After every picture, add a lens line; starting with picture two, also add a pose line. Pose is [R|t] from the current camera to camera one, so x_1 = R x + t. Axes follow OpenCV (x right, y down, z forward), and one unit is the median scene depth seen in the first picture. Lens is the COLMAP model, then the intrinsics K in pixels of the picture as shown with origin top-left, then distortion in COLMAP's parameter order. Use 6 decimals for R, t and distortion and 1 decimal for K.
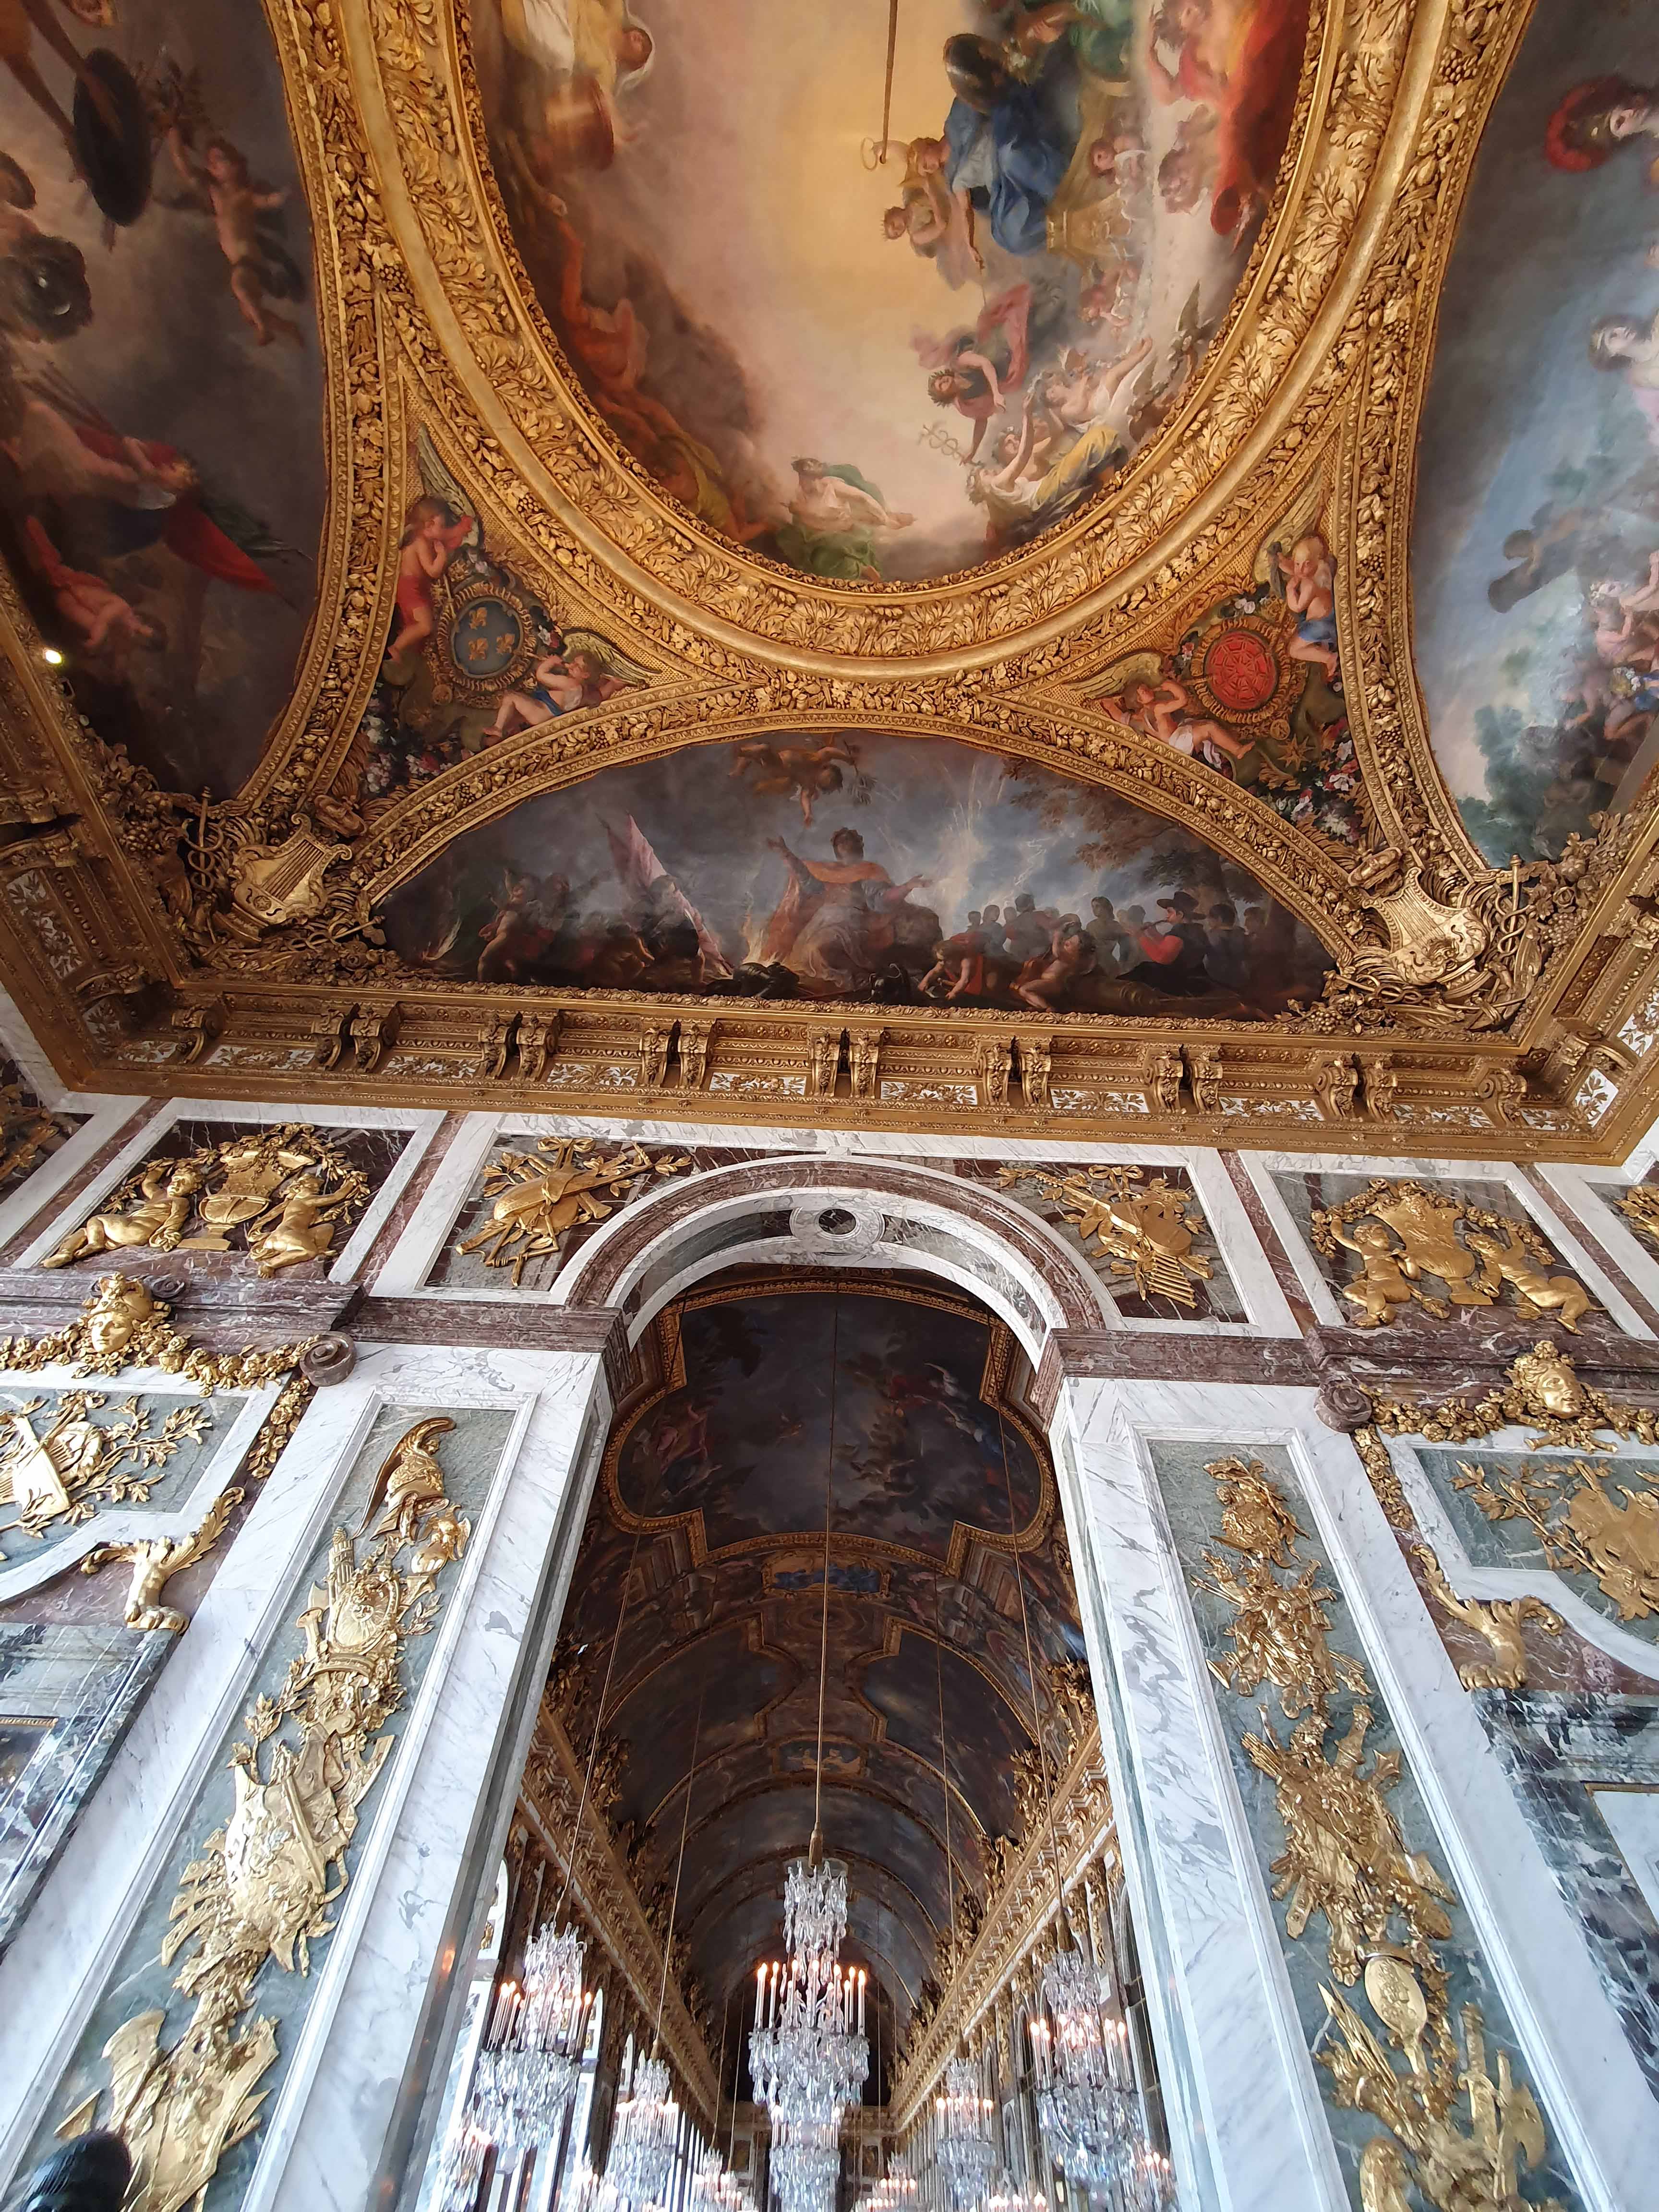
lens RADIAL K [[917.9, 0, 847.8], [0, 917.9, 1096.0], [0, 0, 1]] dist [0.009096, 0.001168]
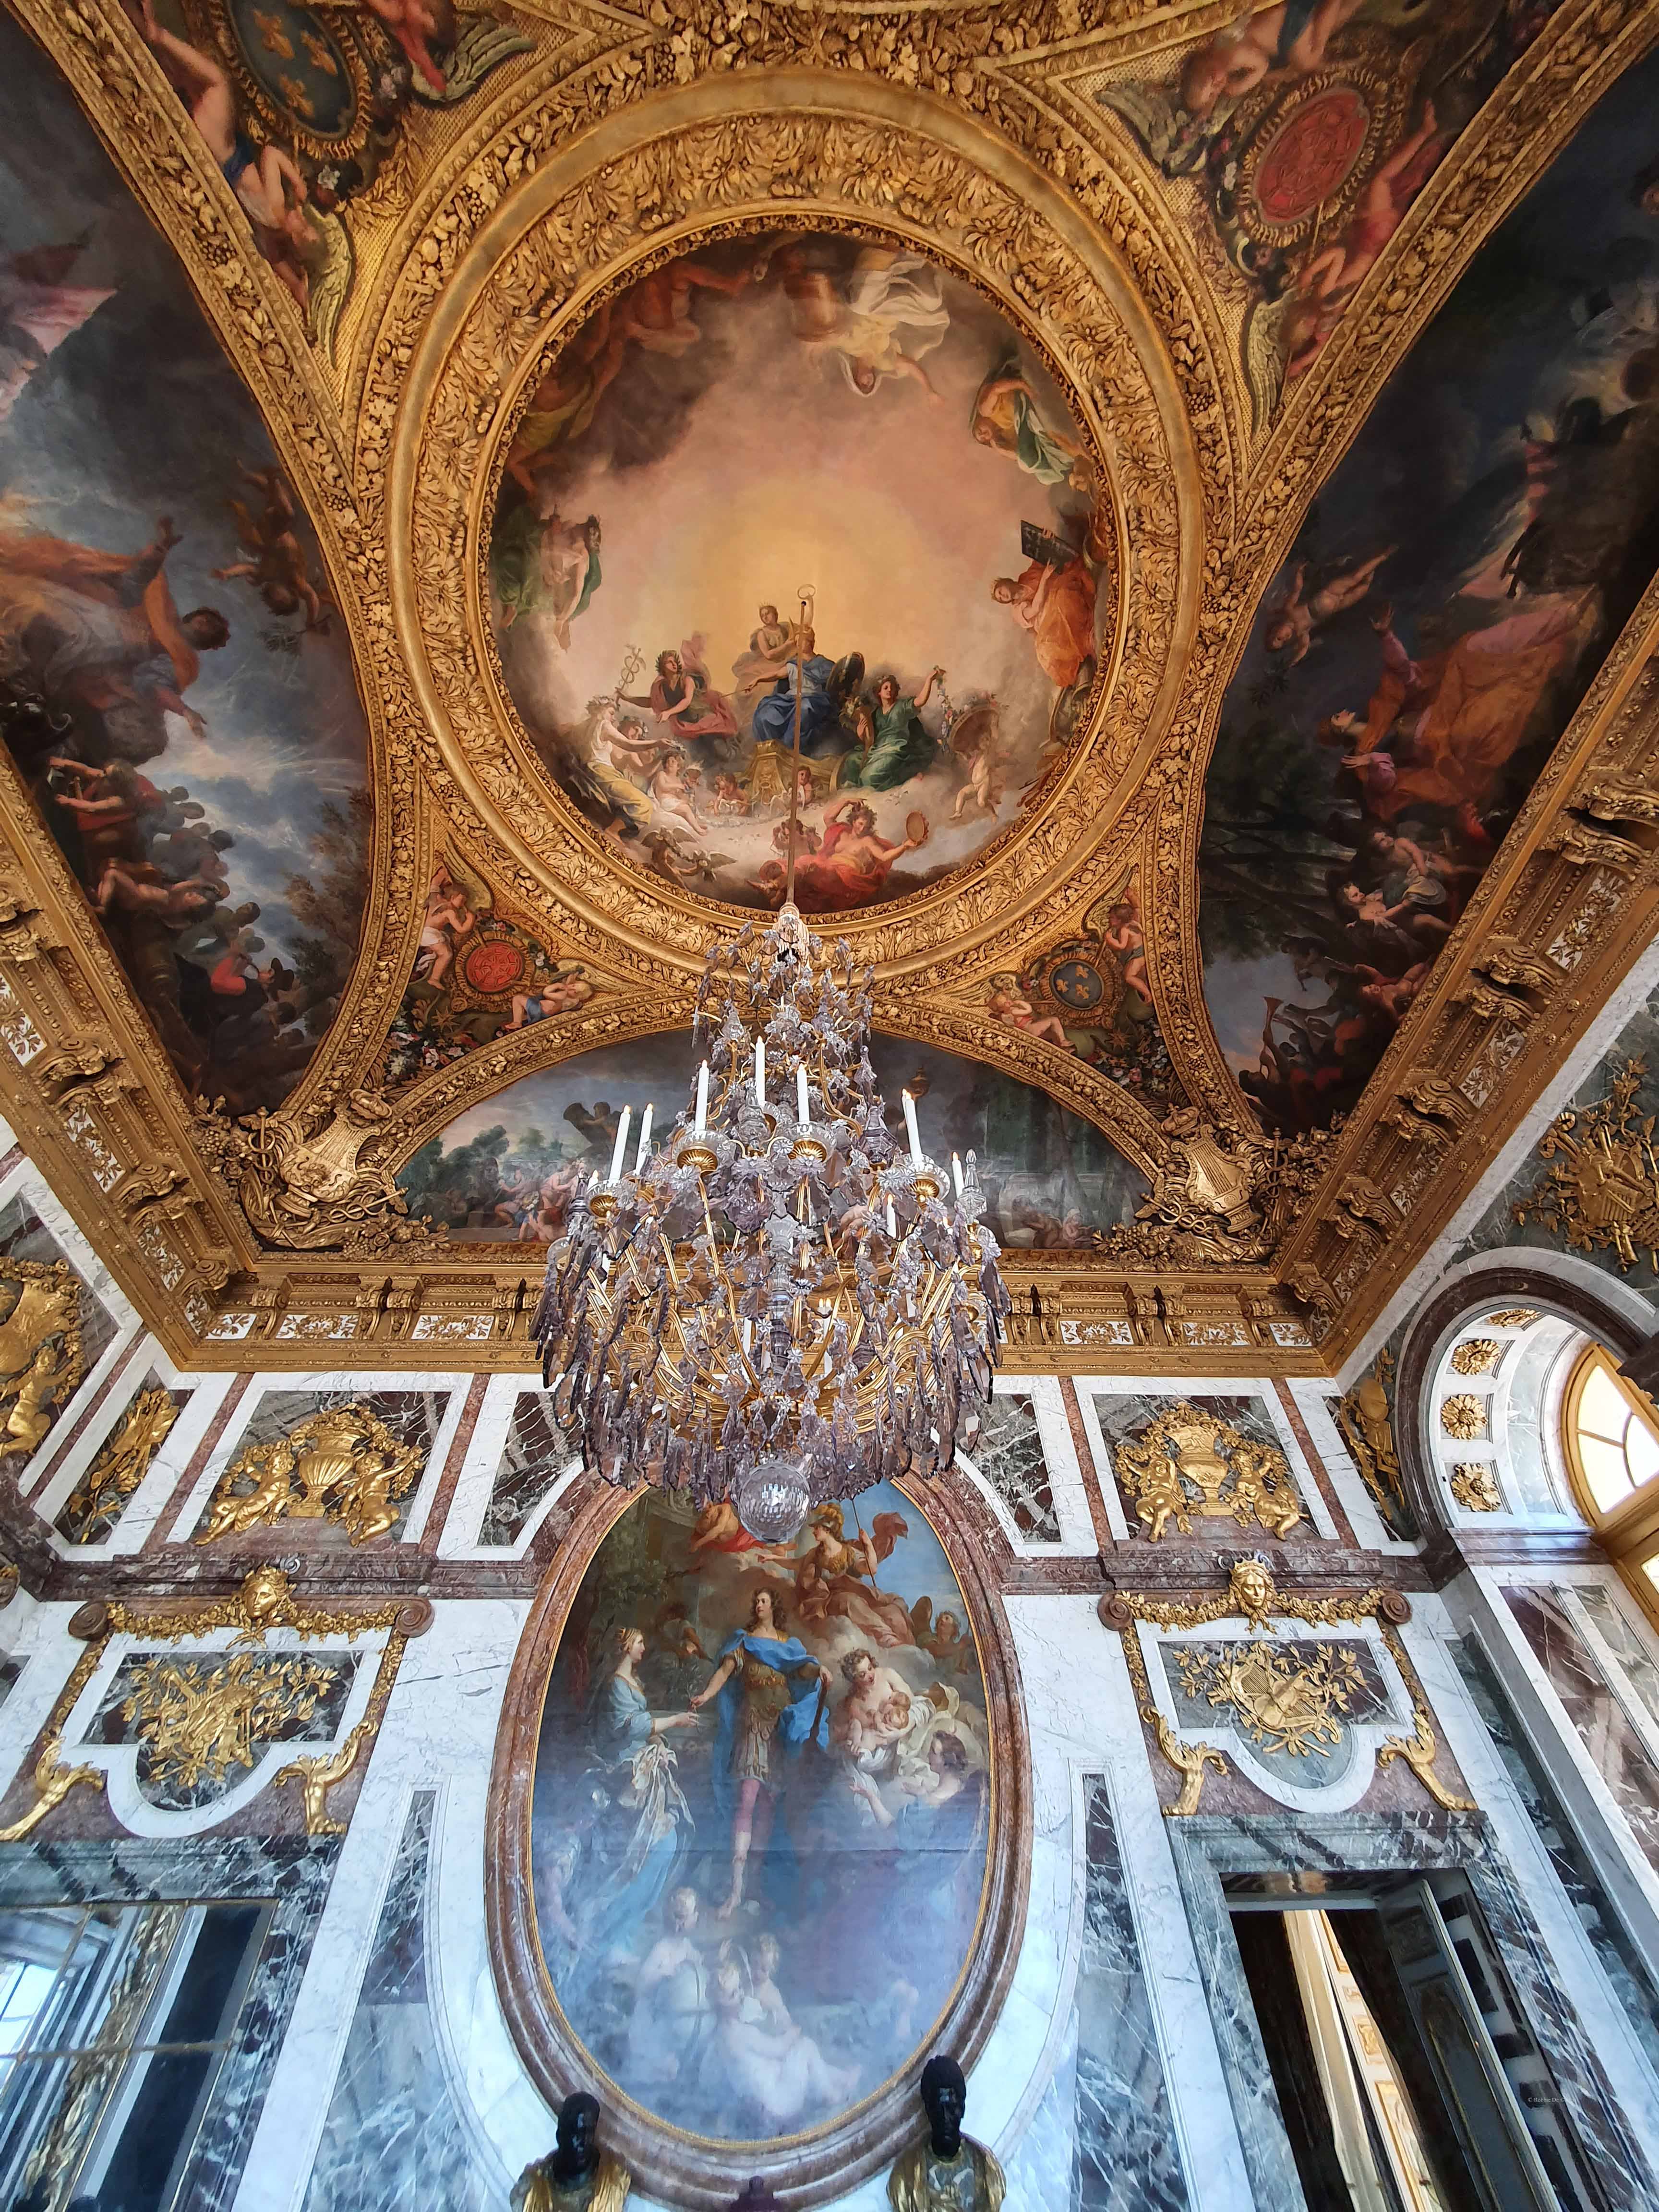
lens RADIAL K [[917.9, 0, 834.1], [0, 917.9, 1114.5], [0, 0, 1]] dist [0.009096, 0.001168]
pose [[-0.022954, 0.750123, 0.660899, -0.261779], [-0.767968, 0.410020, -0.492046, -0.120518], [-0.640077, -0.518844, 0.566659, -0.107665]]
